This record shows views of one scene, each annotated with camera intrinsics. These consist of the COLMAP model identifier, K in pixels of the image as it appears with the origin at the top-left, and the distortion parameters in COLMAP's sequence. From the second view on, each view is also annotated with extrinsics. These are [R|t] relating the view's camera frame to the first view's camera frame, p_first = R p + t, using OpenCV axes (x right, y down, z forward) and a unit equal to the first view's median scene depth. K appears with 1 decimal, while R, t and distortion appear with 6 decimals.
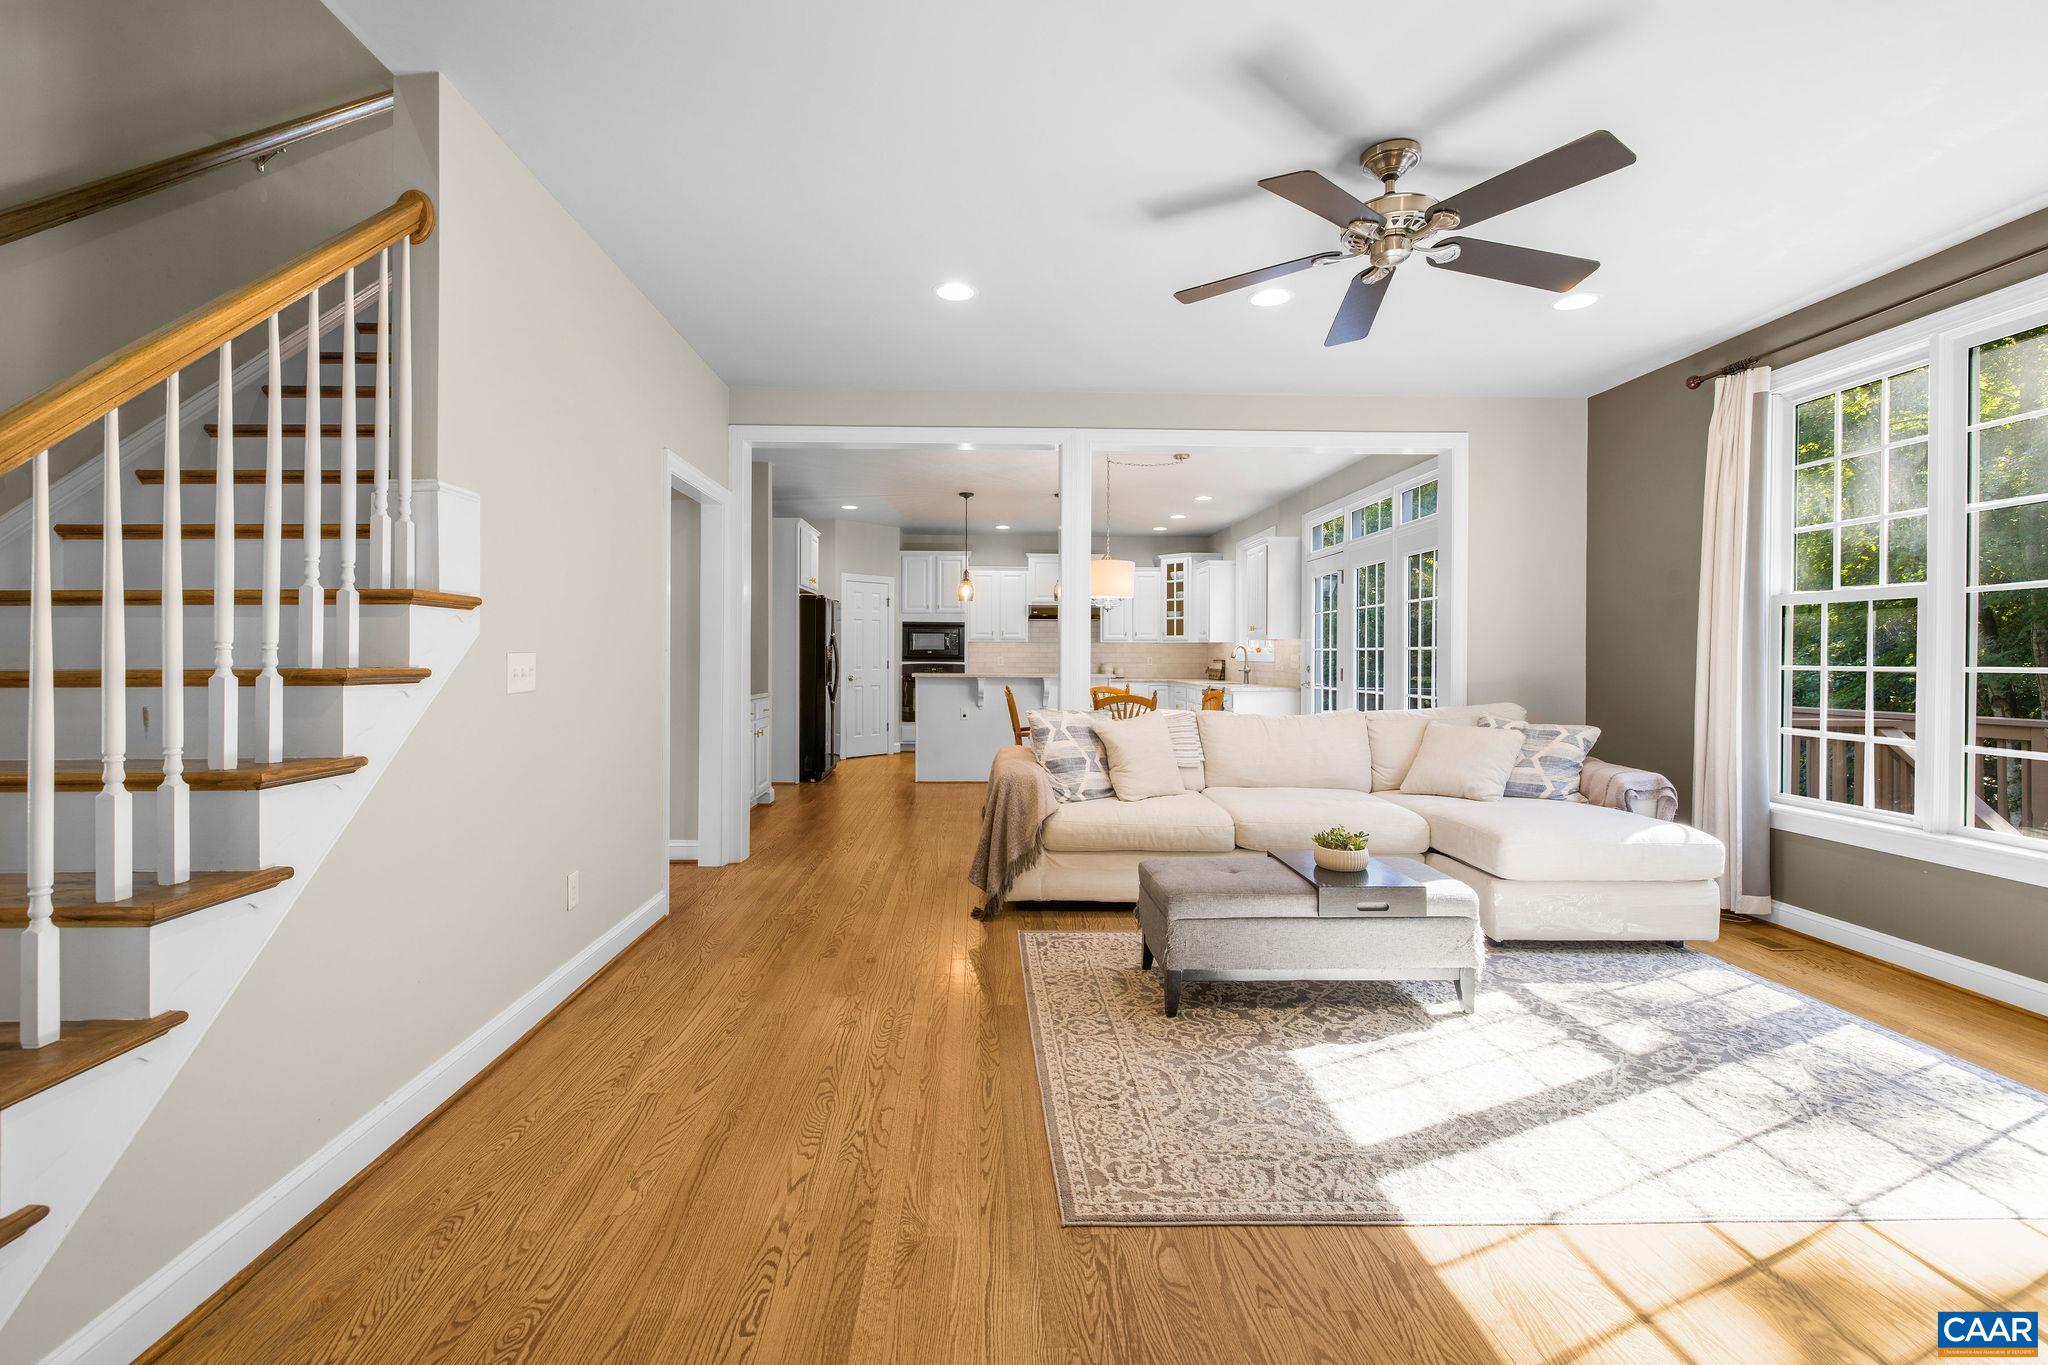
lens RADIAL K [[874.2, 0, 996.7], [0, 874.2, 662.8], [0, 0, 1]] dist [0.004383, 0.000943]
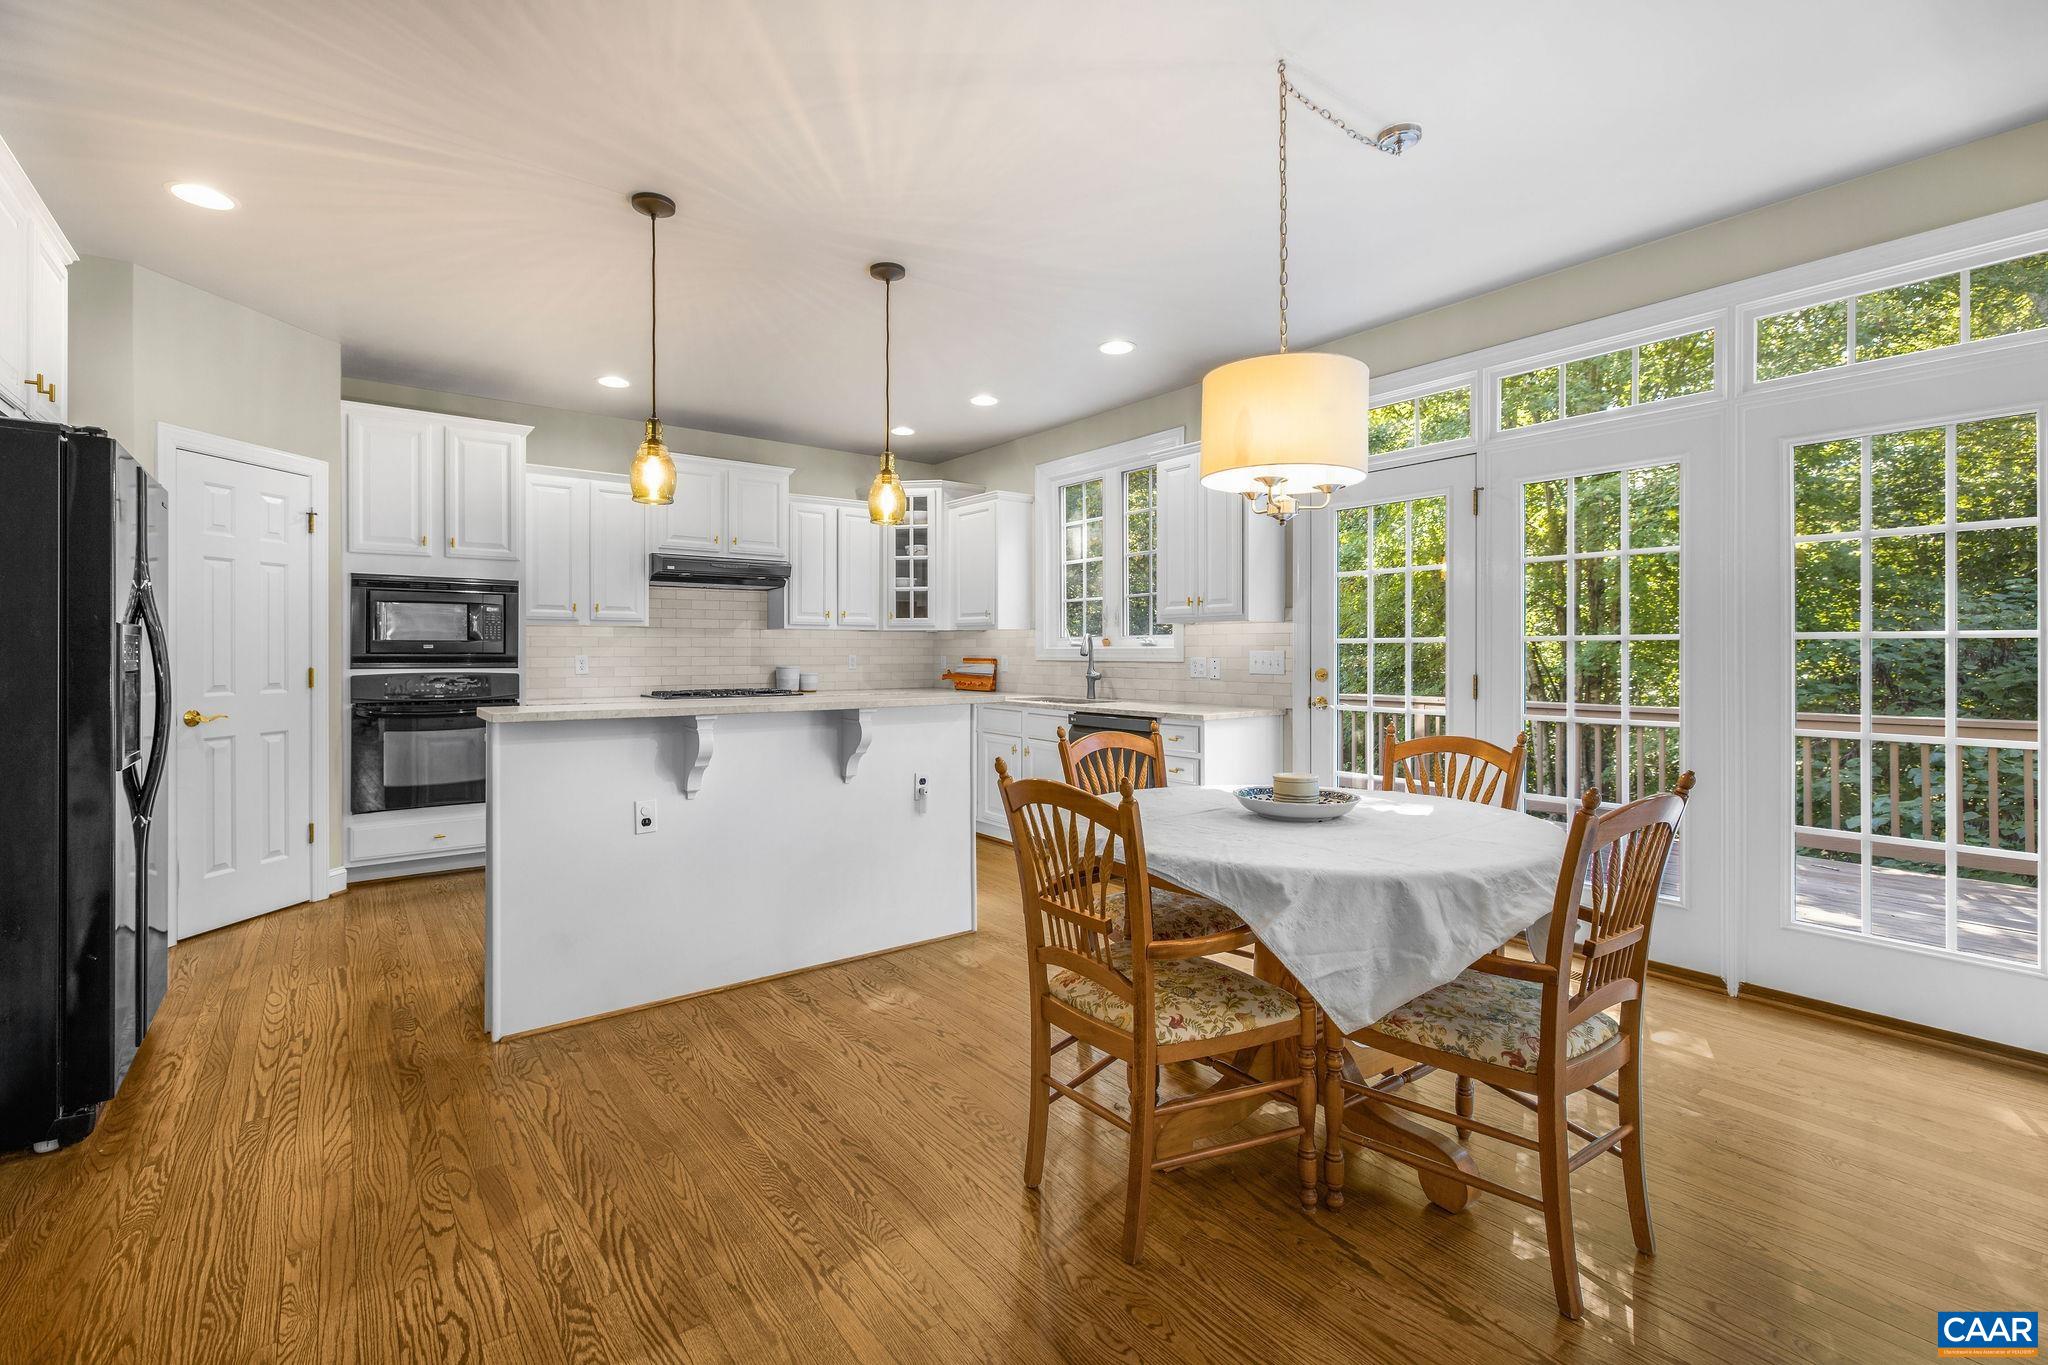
lens RADIAL K [[894.5, 0, 990.0], [0, 894.5, 653.9], [0, 0, 1]] dist [0.001128, 0.000255]
pose [[0.818233, -0.005229, 0.574863, -0.262790], [0.007808, 0.999967, -0.002018, -0.013898], [-0.574833, 0.006140, 0.818247, 1.218781]]
